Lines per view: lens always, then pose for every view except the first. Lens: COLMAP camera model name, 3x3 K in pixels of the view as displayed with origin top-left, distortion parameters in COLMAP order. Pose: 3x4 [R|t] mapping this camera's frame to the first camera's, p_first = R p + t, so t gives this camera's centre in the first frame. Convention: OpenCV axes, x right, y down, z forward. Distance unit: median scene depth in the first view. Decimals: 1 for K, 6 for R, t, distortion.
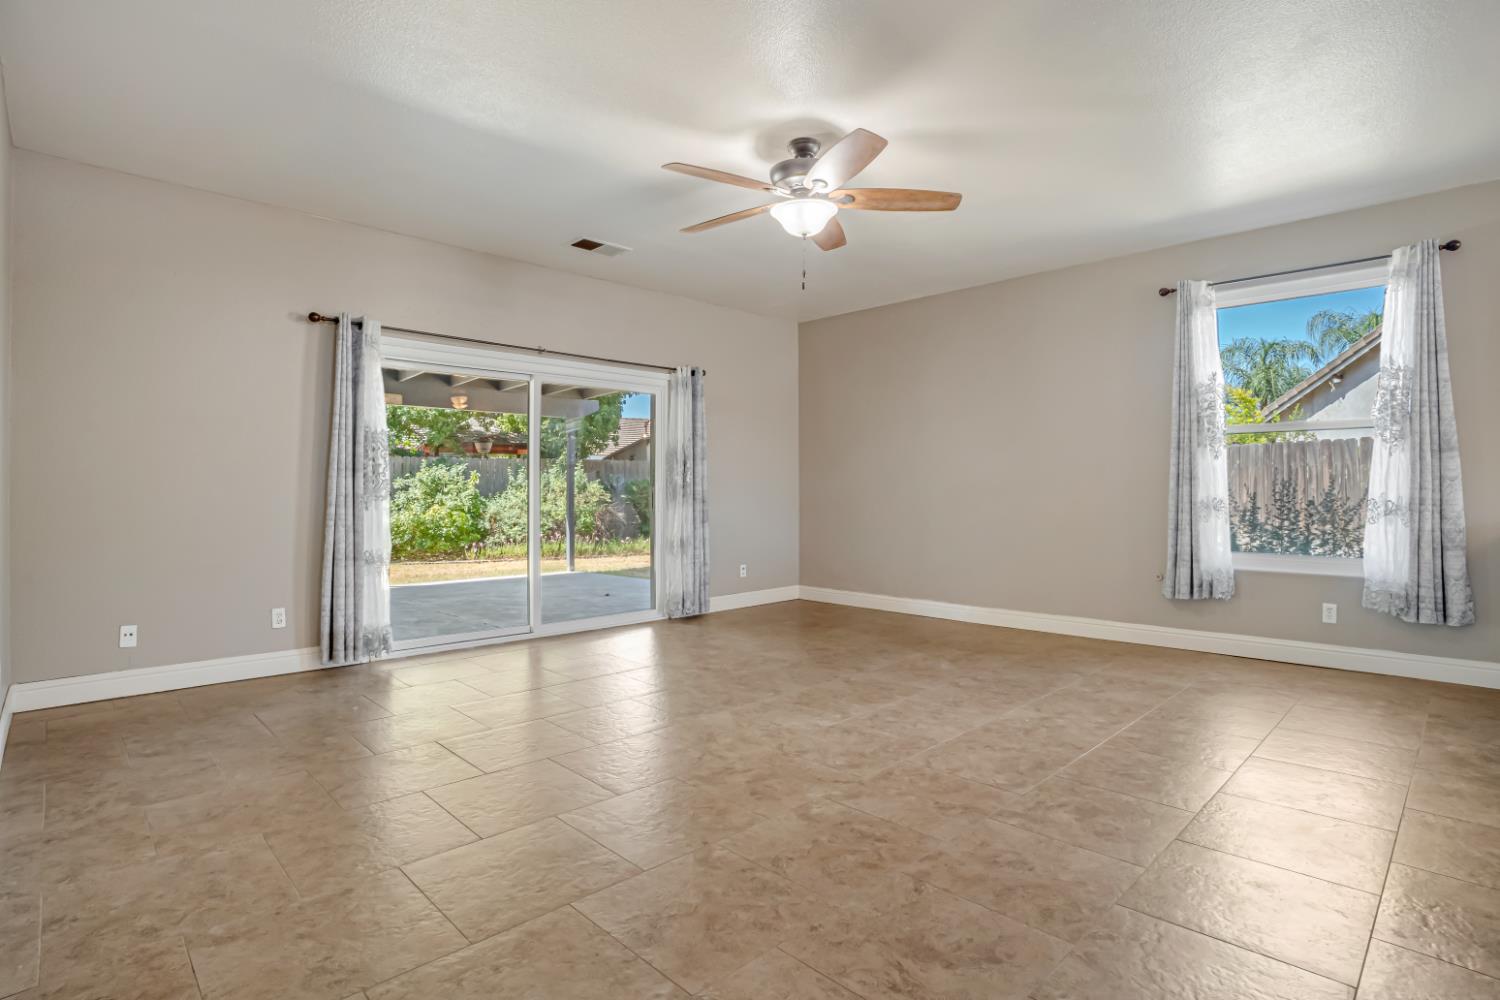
lens RADIAL K [[745.8, 0, 742.8], [0, 745.8, 496.1], [0, 0, 1]] dist [-0.074141, 0.028954]
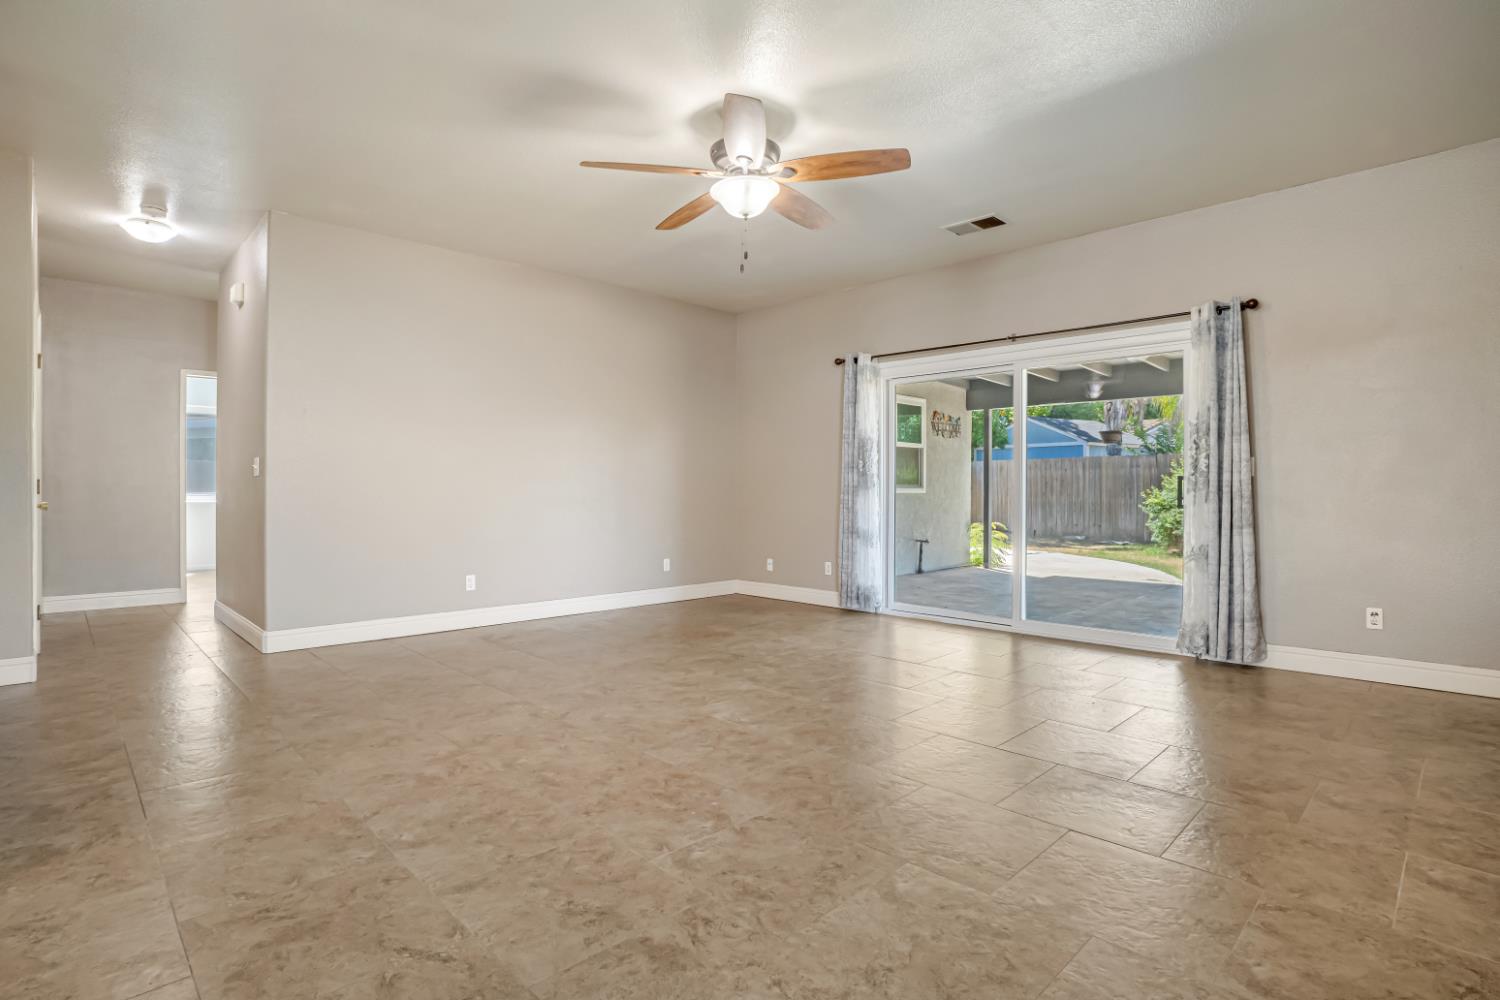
lens RADIAL K [[733.1, 0, 758.6], [0, 733.1, 500.2], [0, 0, 1]] dist [-0.069649, 0.030466]
pose [[0.024758, 0.016459, -0.999558, 0.831338], [-0.007013, 0.999843, 0.016290, 0.004212], [0.999669, 0.006607, 0.024869, 0.793571]]
